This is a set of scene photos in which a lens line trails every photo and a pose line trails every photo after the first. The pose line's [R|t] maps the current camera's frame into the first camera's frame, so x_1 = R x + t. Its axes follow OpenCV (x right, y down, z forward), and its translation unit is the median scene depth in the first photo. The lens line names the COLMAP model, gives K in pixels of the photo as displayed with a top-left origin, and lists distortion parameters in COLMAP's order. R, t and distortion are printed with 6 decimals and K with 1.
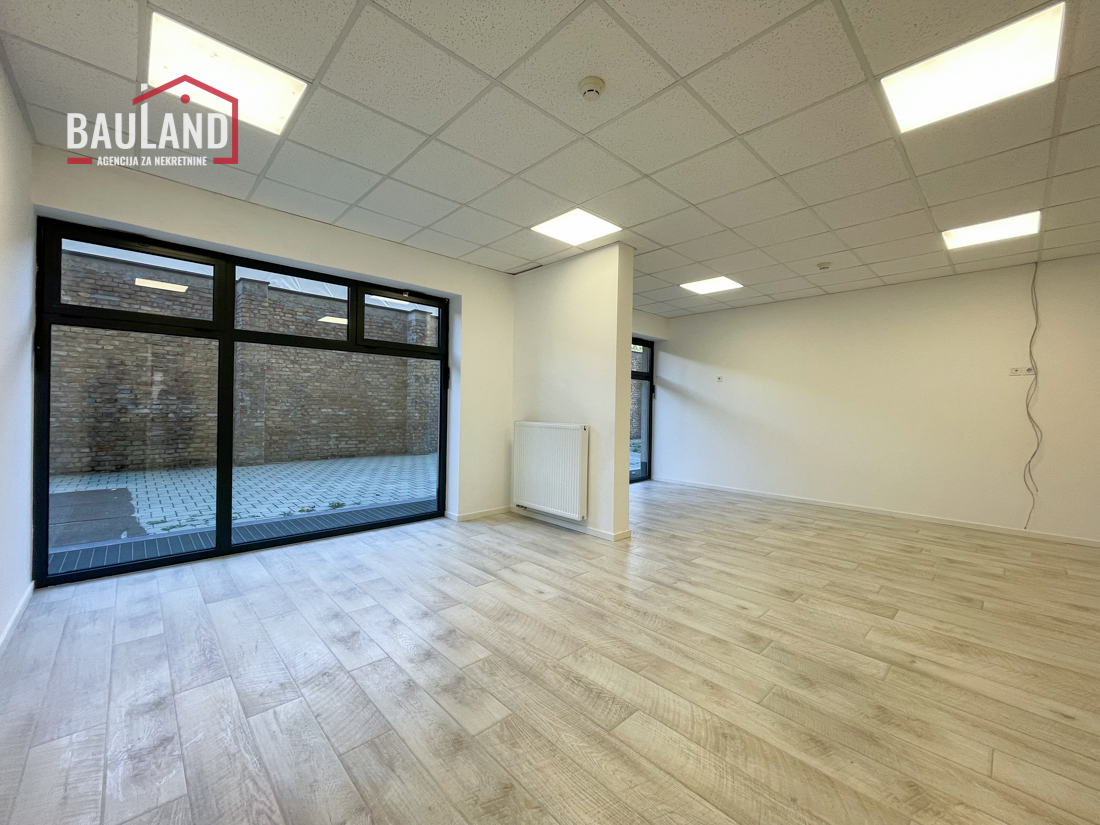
lens RADIAL K [[445.3, 0, 554.3], [0, 445.3, 407.3], [0, 0, 1]] dist [-0.000806, -0.000385]
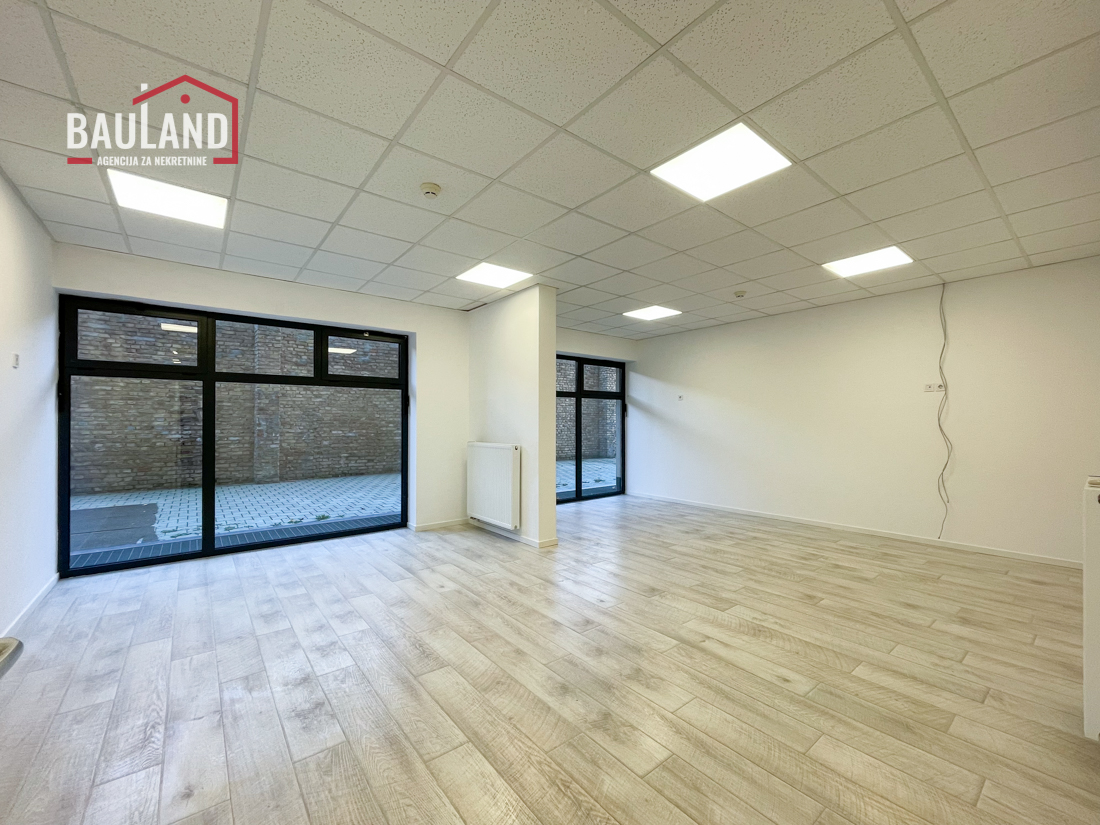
lens RADIAL K [[453.5, 0, 559.2], [0, 453.5, 418.0], [0, 0, 1]] dist [-0.002289, 0.000854]
pose [[0.996468, -0.018727, -0.081855, 0.312953], [0.017998, 0.999792, -0.009632, -0.018862], [0.082019, 0.008124, 0.996598, -0.159416]]
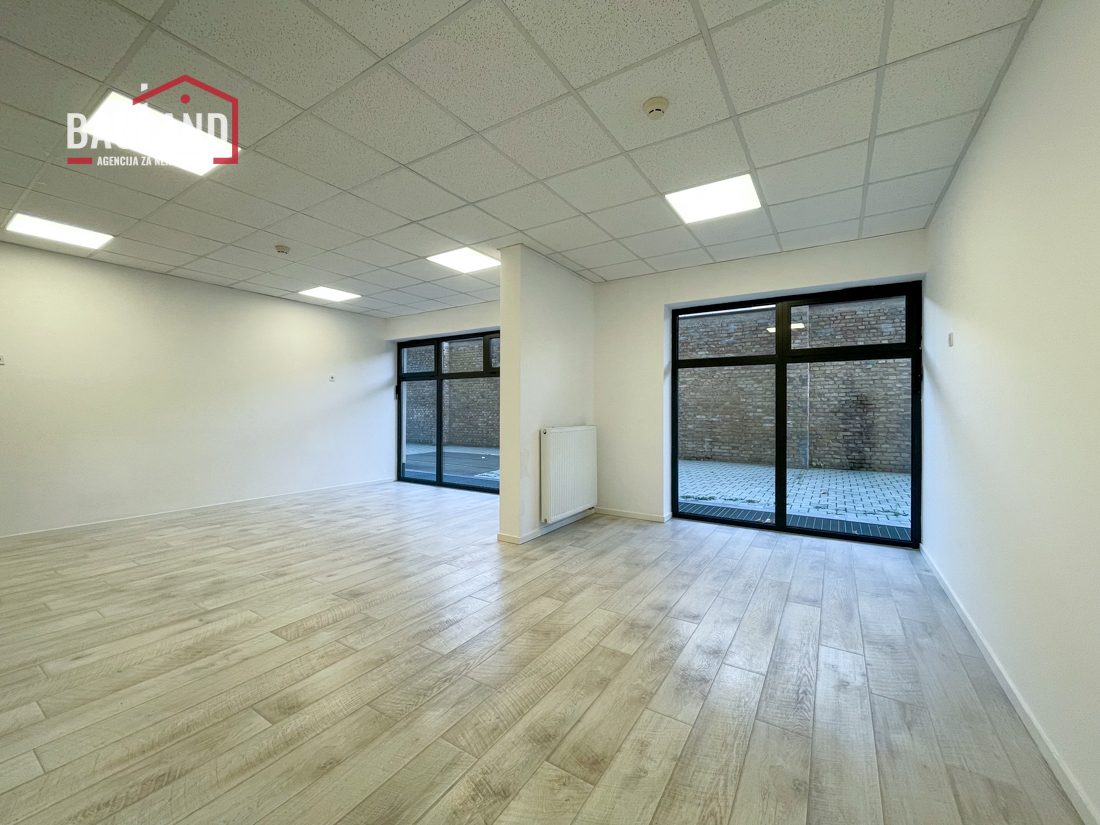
lens RADIAL K [[453.5, 0, 546.3], [0, 453.5, 402.8], [0, 0, 1]] dist [-0.002289, 0.000854]
pose [[0.219099, -0.031996, -0.975178, 1.299602], [0.000719, 0.999467, -0.032632, 0.022149], [0.975702, 0.006449, 0.219005, 0.963479]]
